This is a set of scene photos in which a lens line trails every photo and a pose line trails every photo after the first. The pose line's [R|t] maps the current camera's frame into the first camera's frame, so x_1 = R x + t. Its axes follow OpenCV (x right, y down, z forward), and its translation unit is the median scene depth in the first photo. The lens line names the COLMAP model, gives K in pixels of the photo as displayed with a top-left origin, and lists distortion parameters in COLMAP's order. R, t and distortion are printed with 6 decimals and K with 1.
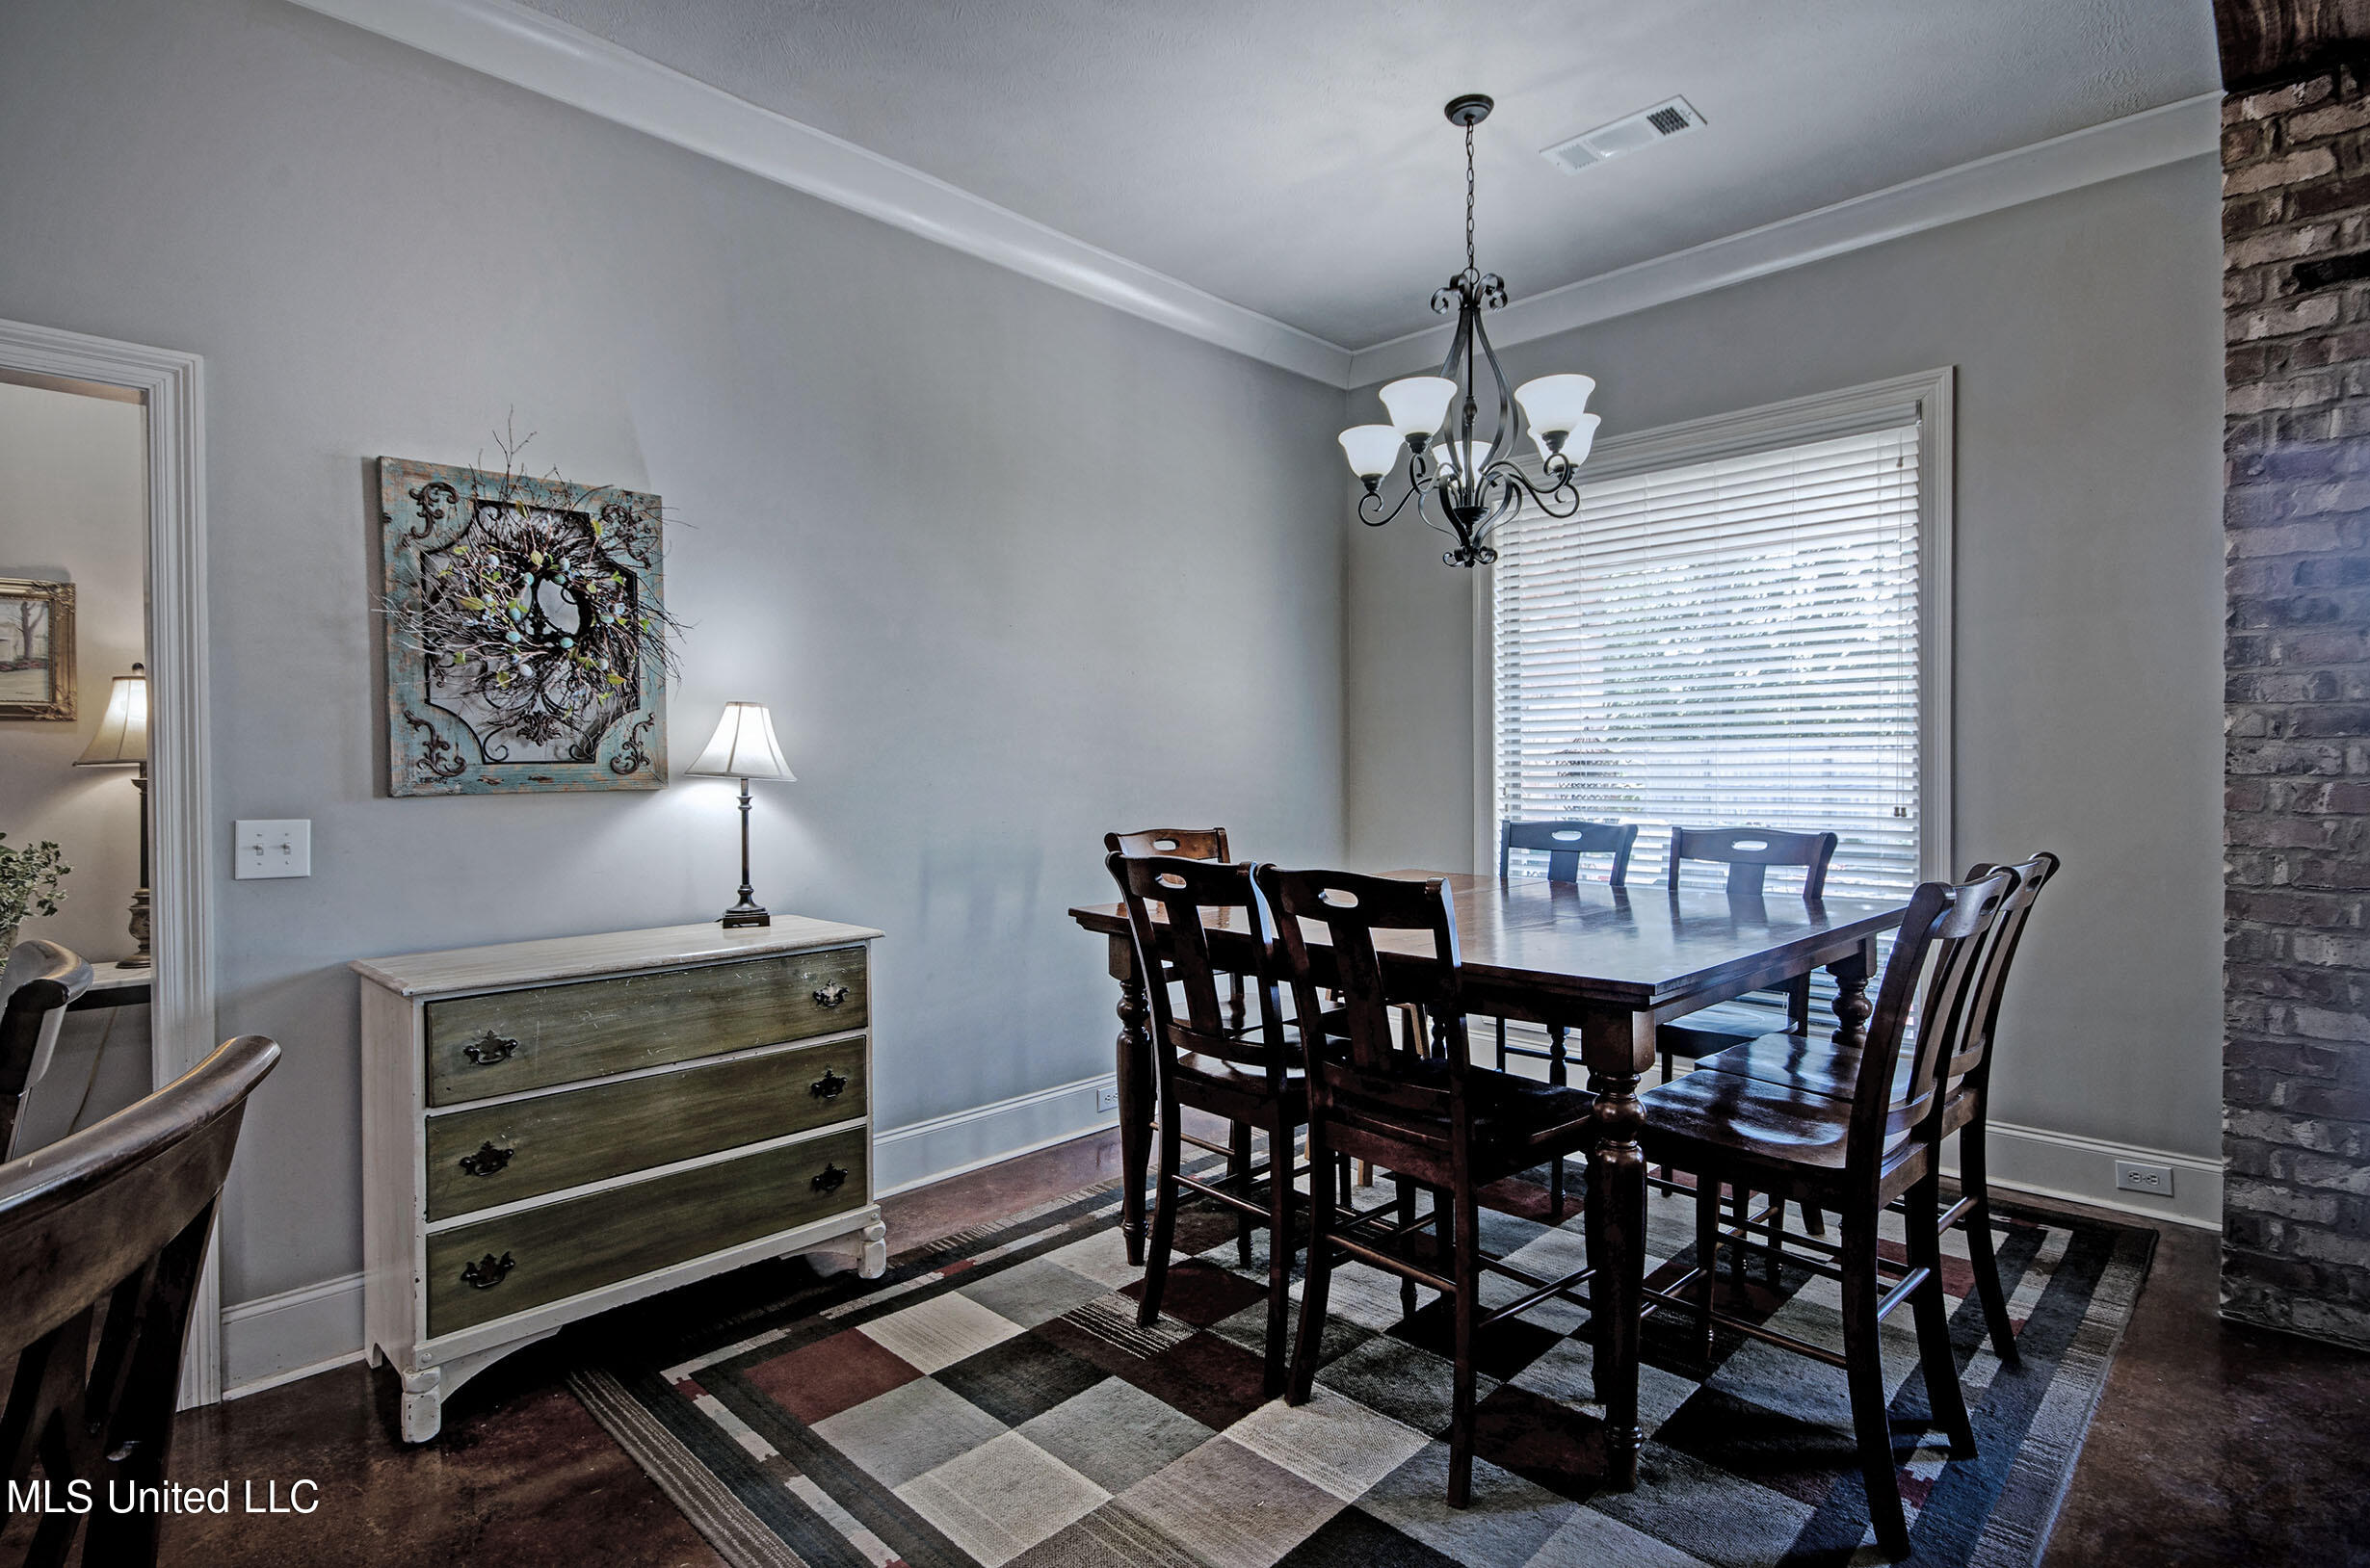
lens RADIAL K [[1164.3, 0, 1169.0], [0, 1164.3, 775.6], [0, 0, 1]] dist [-0.000047, -0.000786]
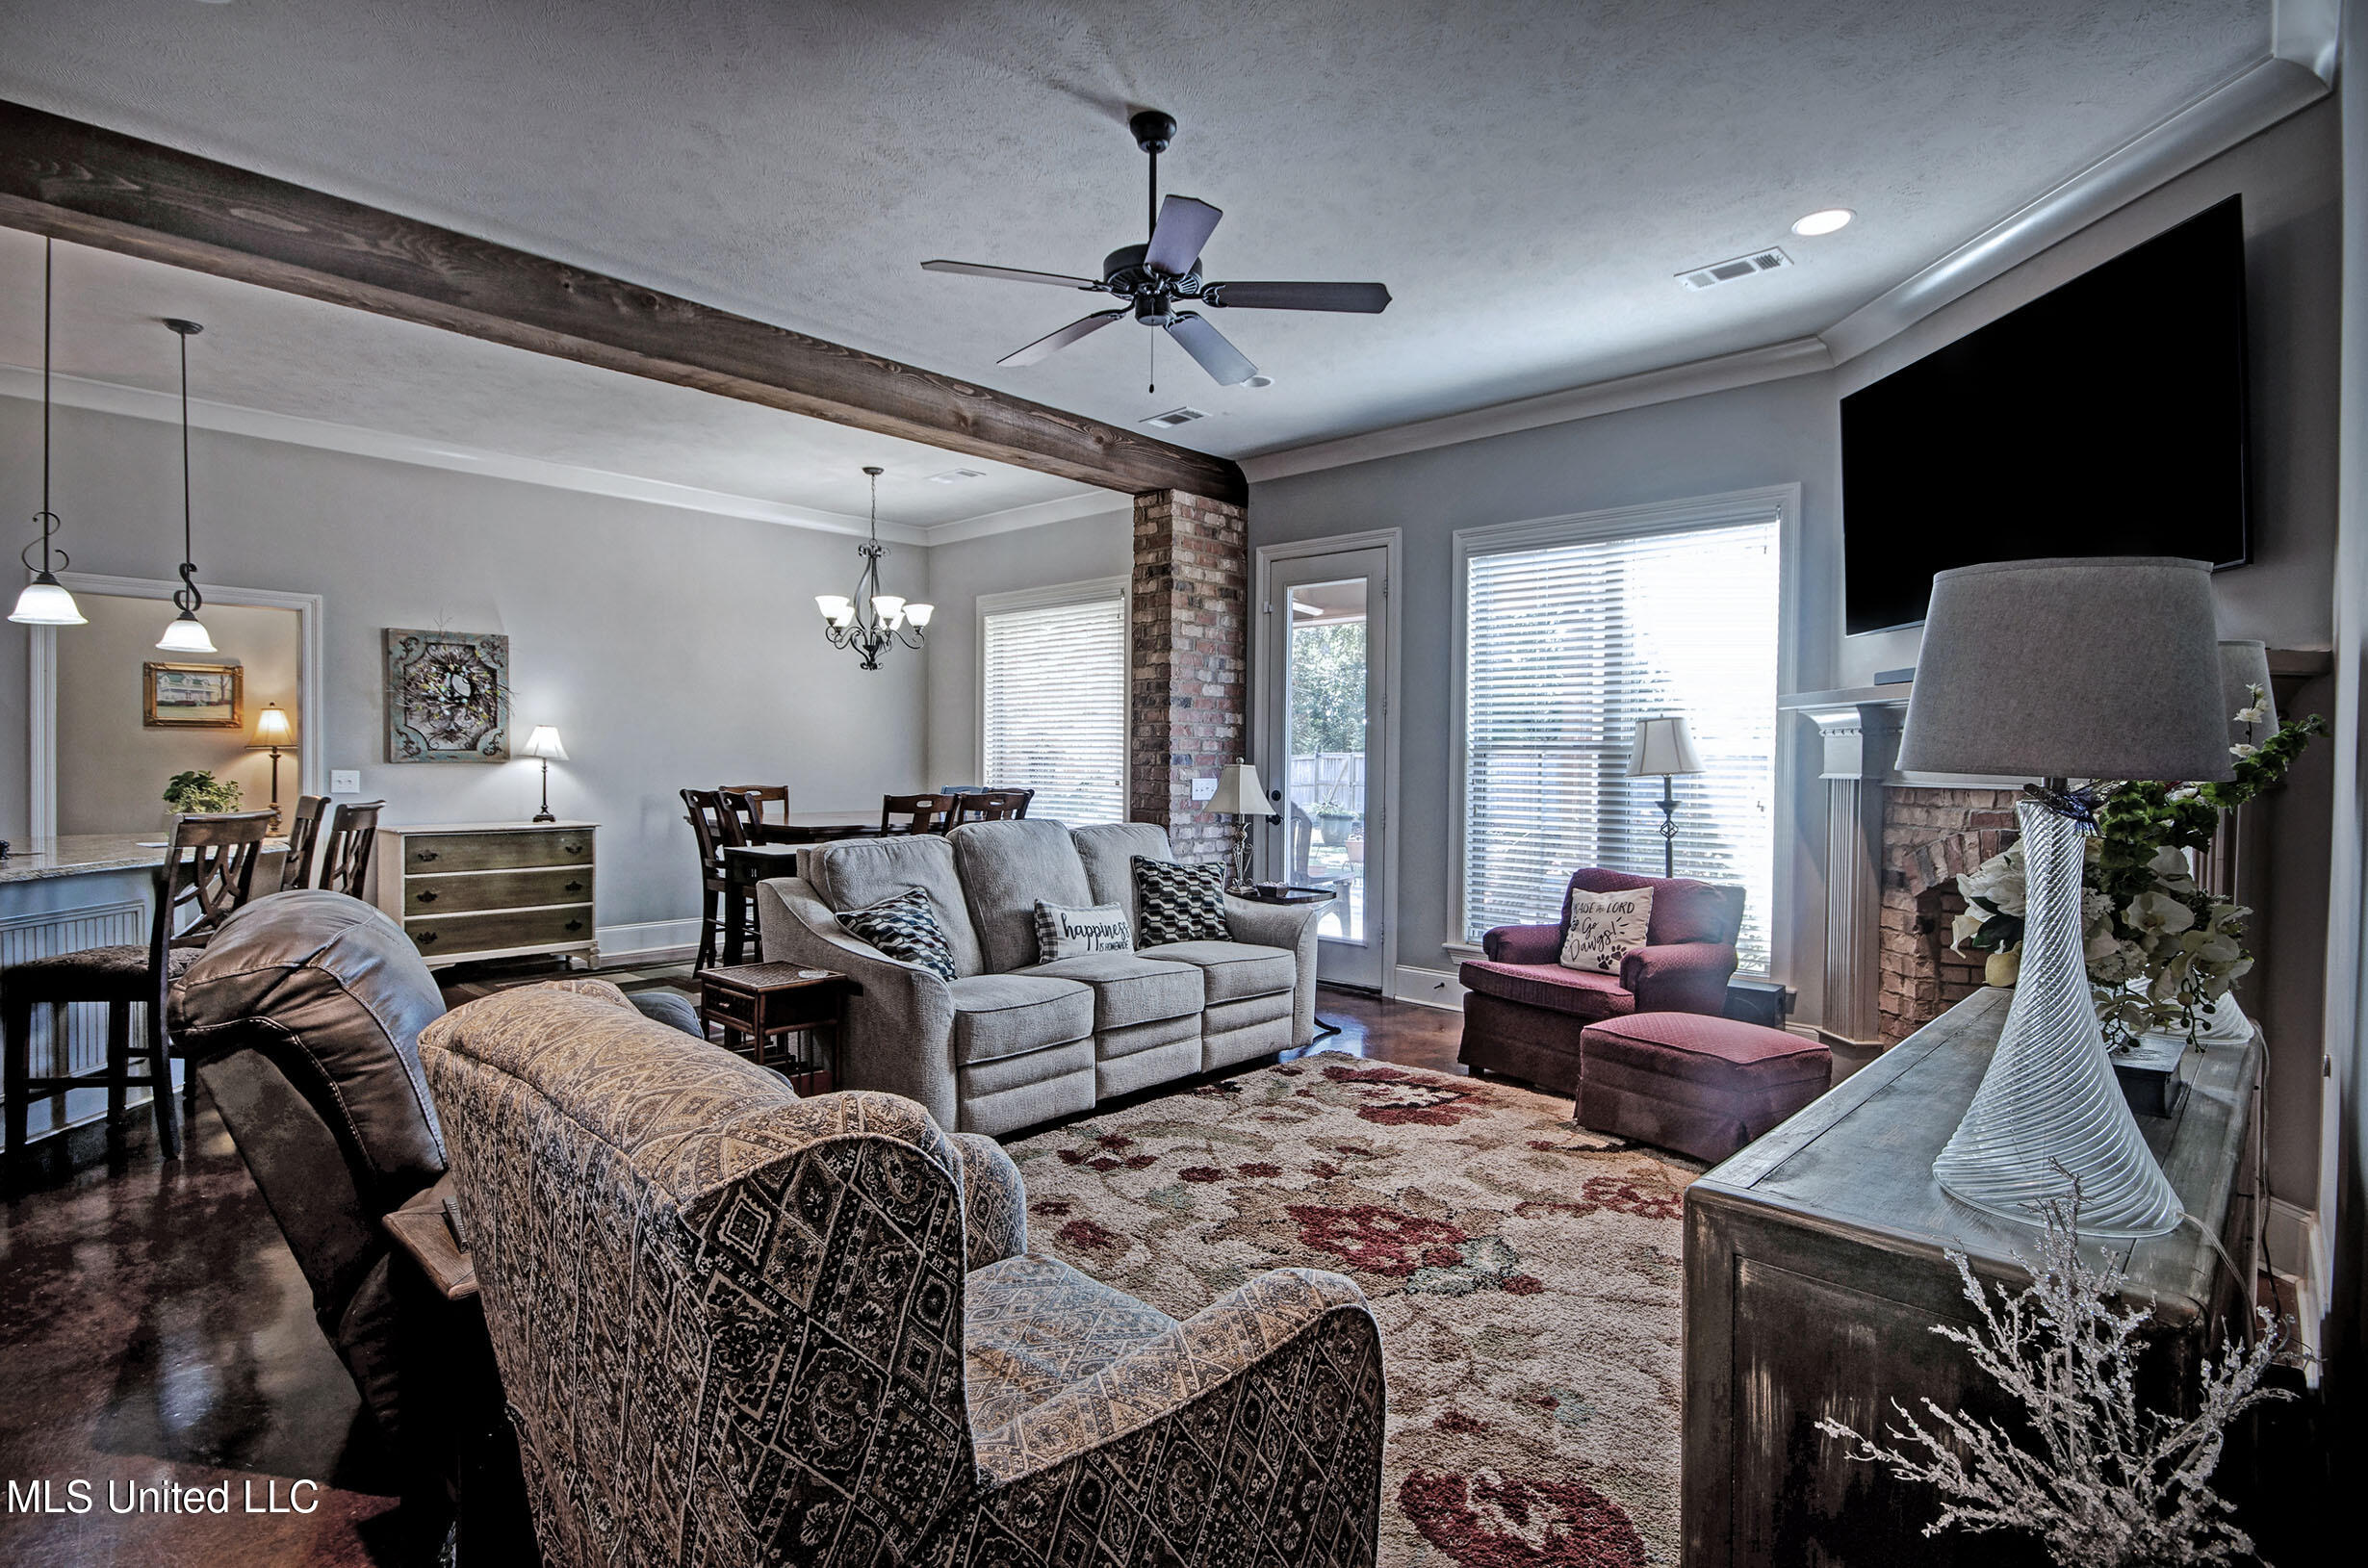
lens RADIAL K [[1159.6, 0, 1180.1], [0, 1159.6, 767.3], [0, 0, 1]] dist [0.002688, -0.000193]
pose [[0.999362, 0.014094, 0.032822, 0.890979], [-0.014120, 0.999900, 0.000539, 0.002240], [-0.032811, -0.001002, 0.999461, -1.458412]]
